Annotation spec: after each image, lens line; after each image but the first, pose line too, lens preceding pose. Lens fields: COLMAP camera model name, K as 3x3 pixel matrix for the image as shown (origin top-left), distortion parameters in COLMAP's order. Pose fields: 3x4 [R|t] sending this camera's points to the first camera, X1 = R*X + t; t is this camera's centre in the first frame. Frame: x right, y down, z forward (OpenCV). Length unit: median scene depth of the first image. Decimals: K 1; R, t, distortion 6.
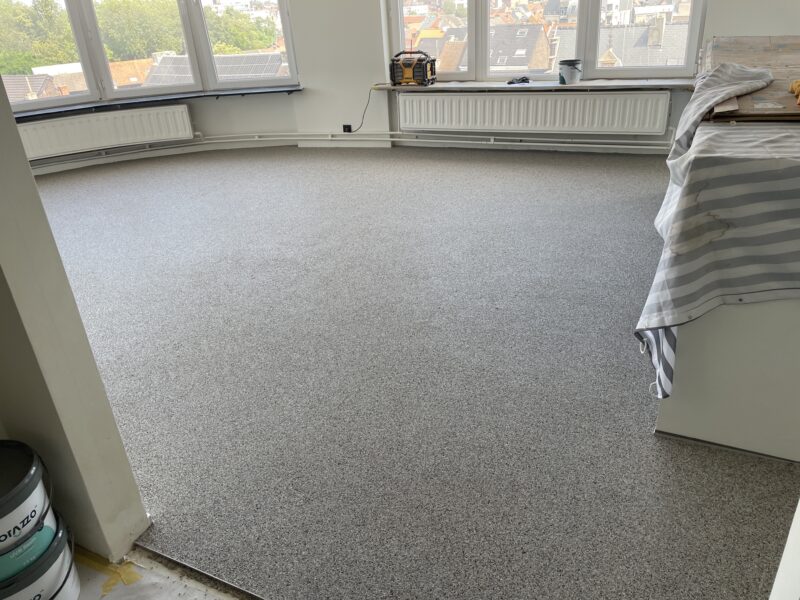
lens RADIAL K [[596.7, 0, 400.0], [0, 596.7, 300.0], [0, 0, 1]] dist [0.092741, -0.115445]
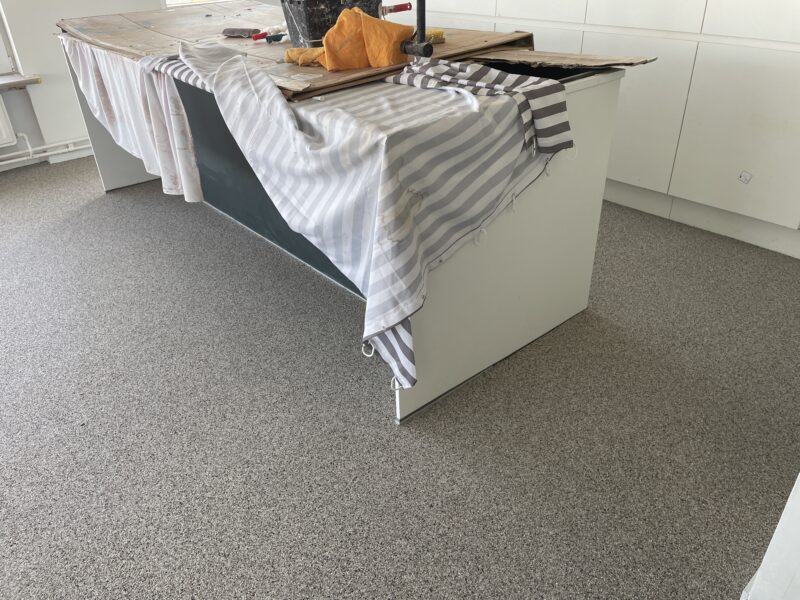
lens RADIAL K [[596.7, 0, 400.0], [0, 596.7, 300.0], [0, 0, 1]] dist [0.092741, -0.115445]
pose [[0.407967, -0.422634, 0.809286, -0.302494], [0.412899, 0.875987, 0.249321, -0.215276], [-0.814295, 0.232438, 0.531879, 0.517307]]
